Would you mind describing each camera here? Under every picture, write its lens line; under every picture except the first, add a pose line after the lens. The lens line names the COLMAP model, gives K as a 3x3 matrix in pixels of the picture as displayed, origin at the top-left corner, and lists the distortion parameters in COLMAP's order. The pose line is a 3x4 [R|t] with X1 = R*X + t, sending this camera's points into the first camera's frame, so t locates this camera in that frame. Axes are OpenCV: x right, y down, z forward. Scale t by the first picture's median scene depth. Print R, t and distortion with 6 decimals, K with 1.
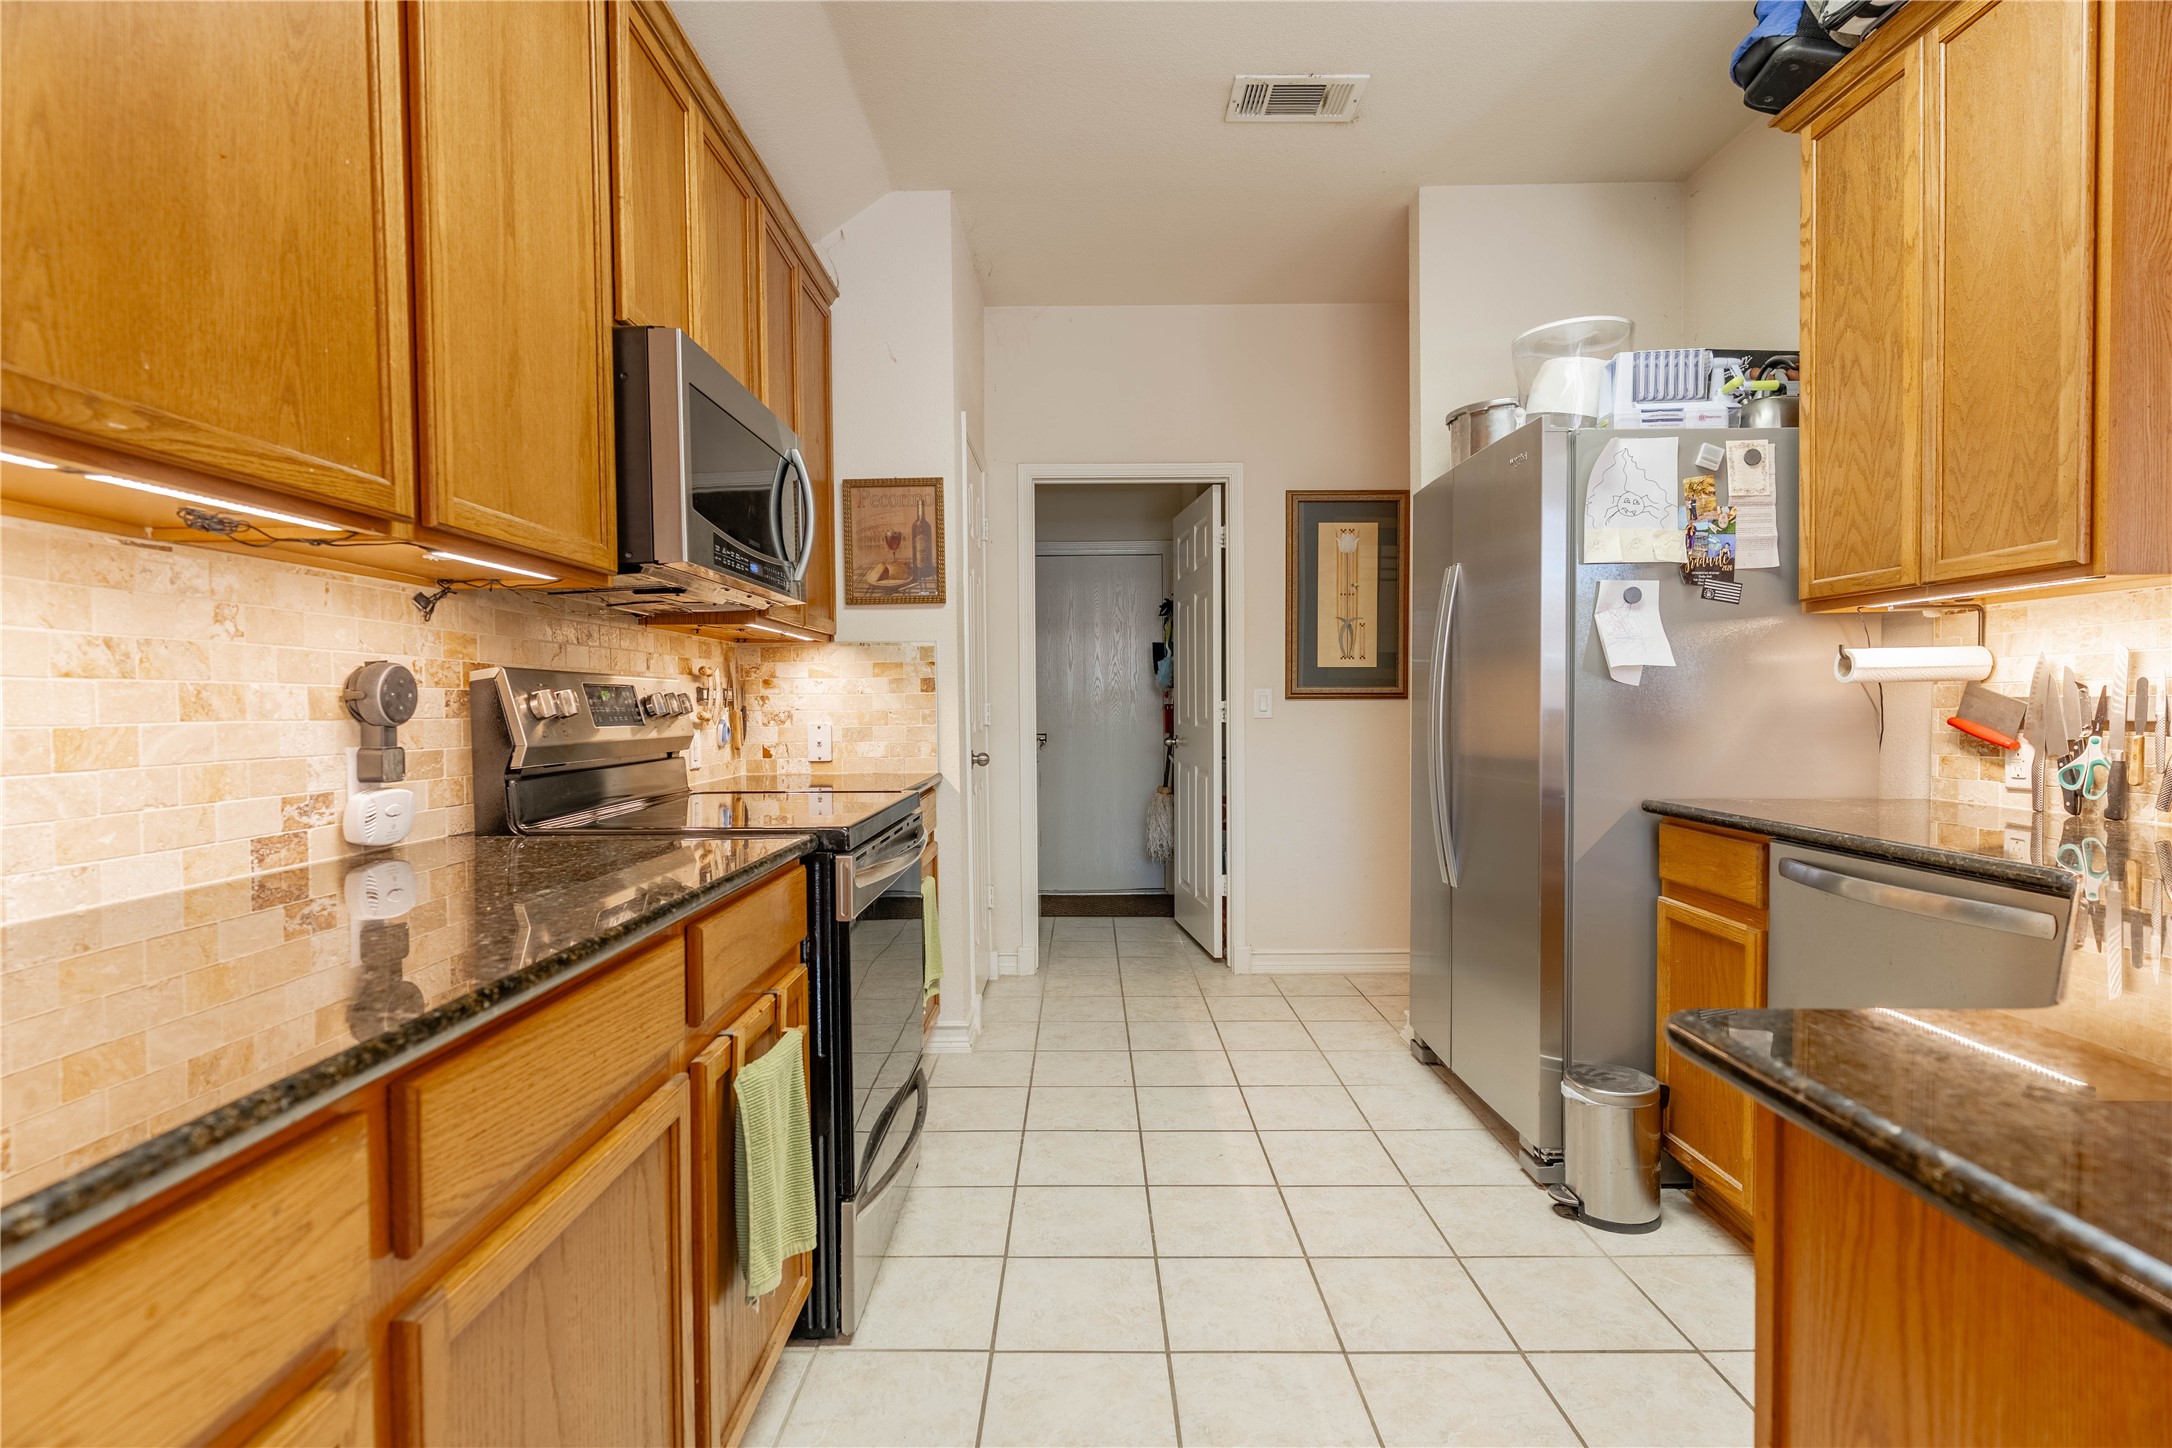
lens RADIAL K [[1030.9, 0, 1079.6], [0, 1030.9, 722.0], [0, 0, 1]] dist [0.005824, -0.001155]
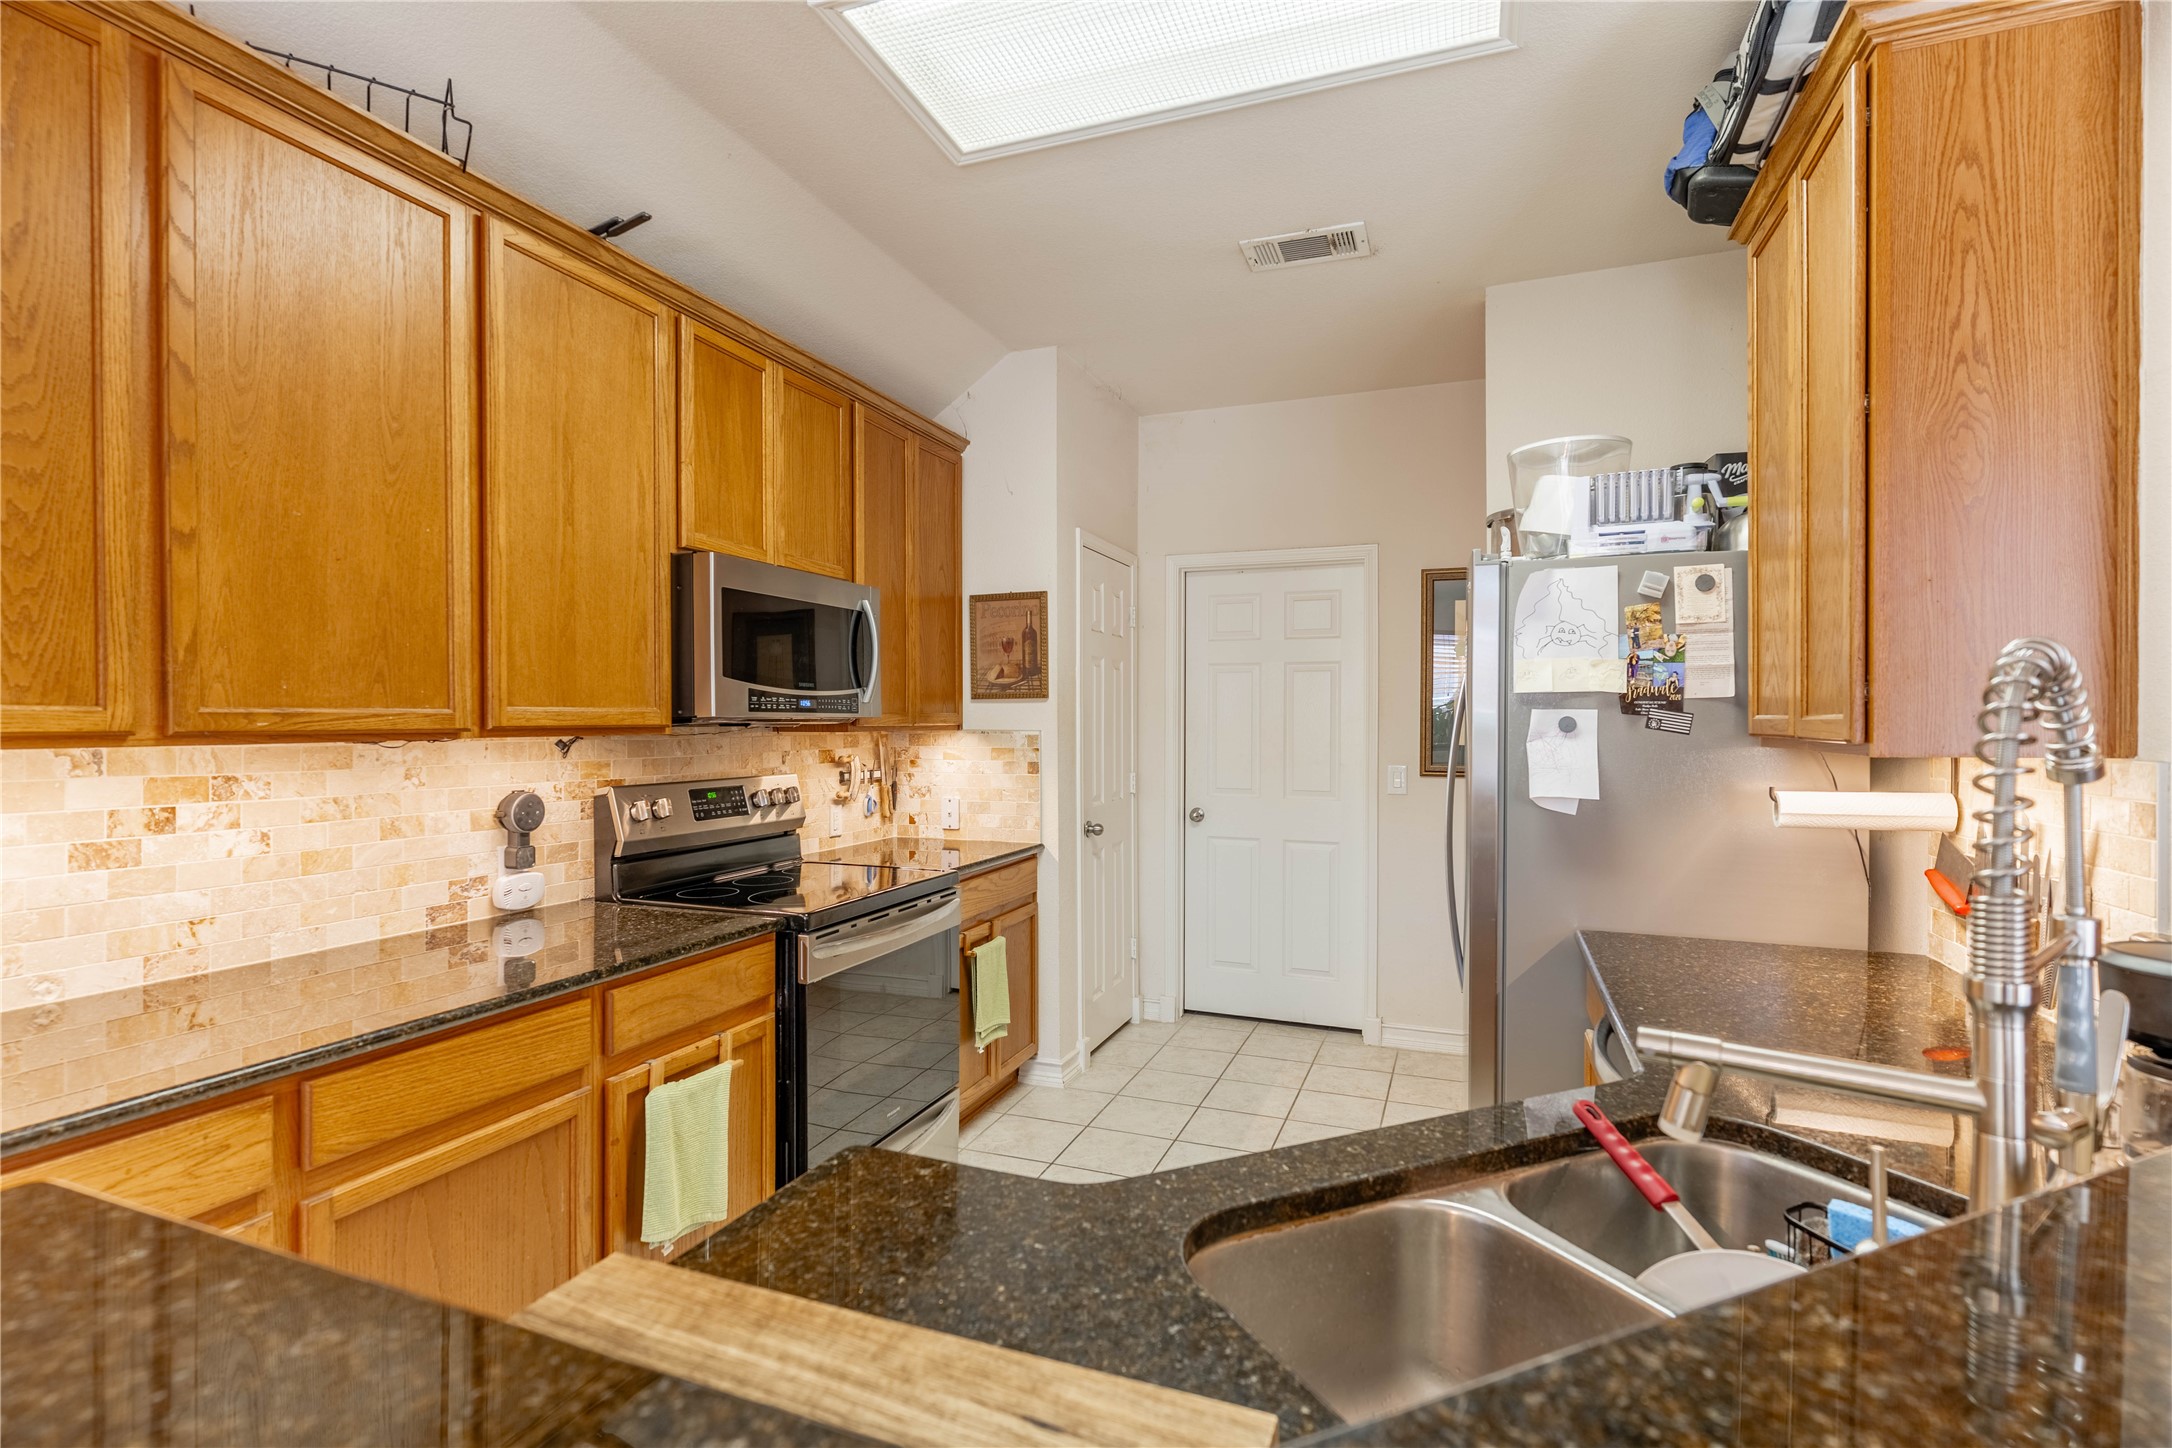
lens RADIAL K [[1030.9, 0, 1080.6], [0, 1030.9, 720.4], [0, 0, 1]] dist [0.005824, -0.001155]
pose [[0.934411, 0.009536, -0.356068, 0.488387], [-0.015053, 0.999806, -0.012727, -0.115706], [0.355878, 0.017252, 0.934373, -0.113965]]
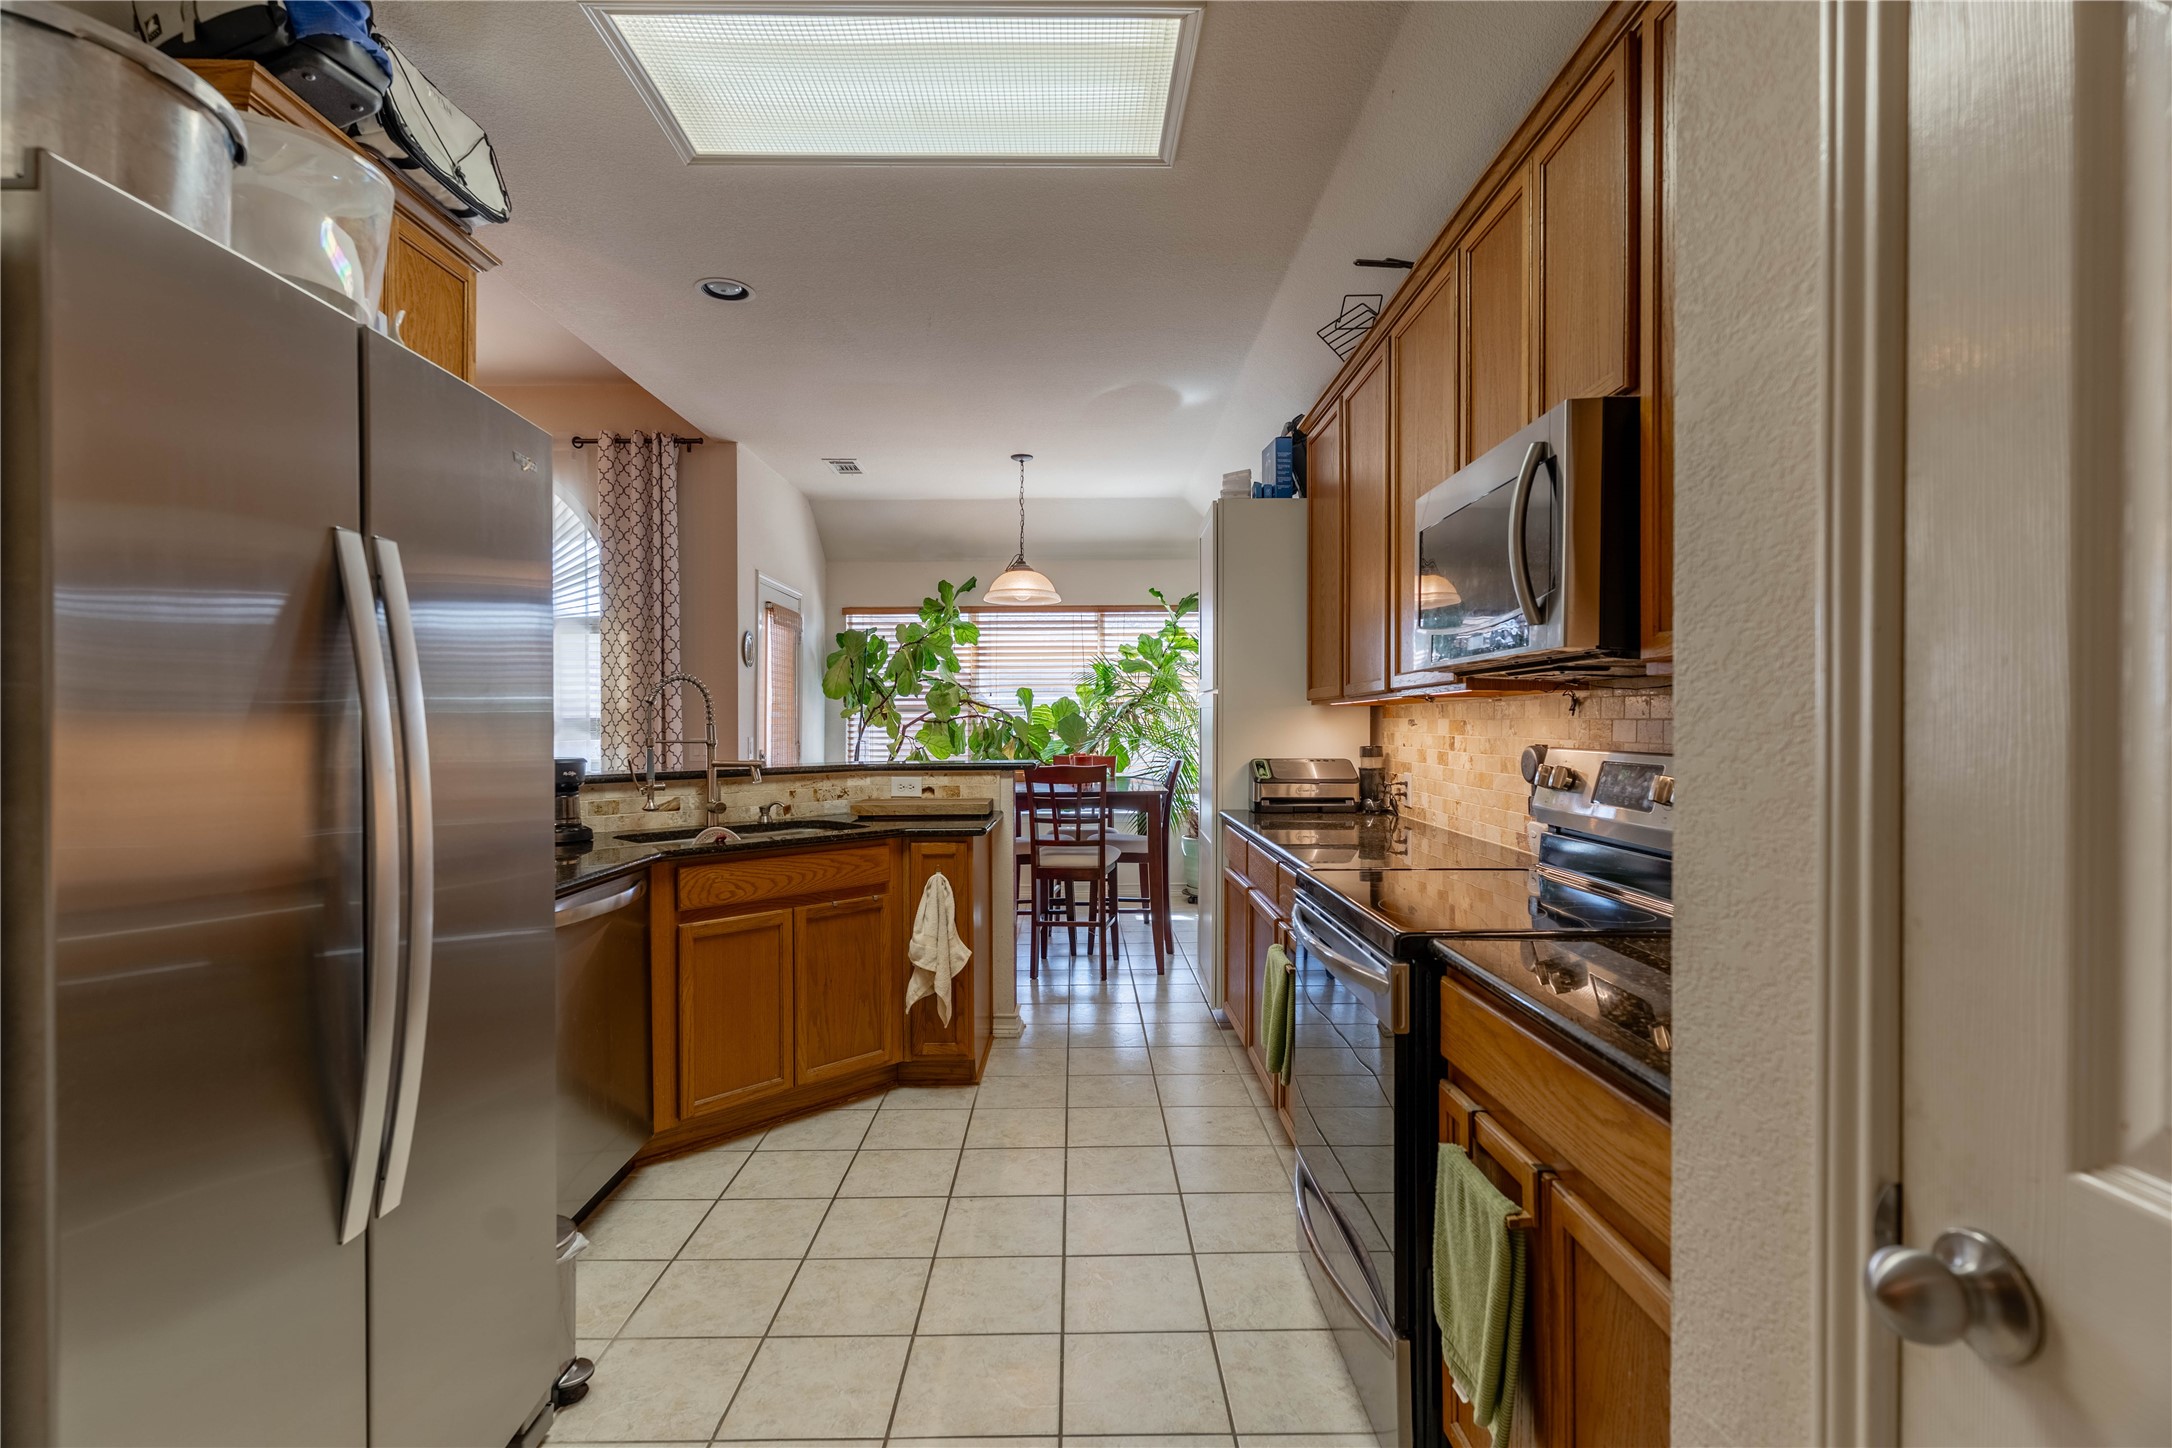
lens RADIAL K [[1030.9, 0, 1092.6], [0, 1030.9, 725.4], [0, 0, 1]] dist [0.005824, -0.001155]
pose [[-0.999701, 0.004616, -0.024024, 0.059867], [0.004146, 0.999800, 0.019583, -0.092495], [0.024109, 0.019478, -0.999520, 1.944338]]
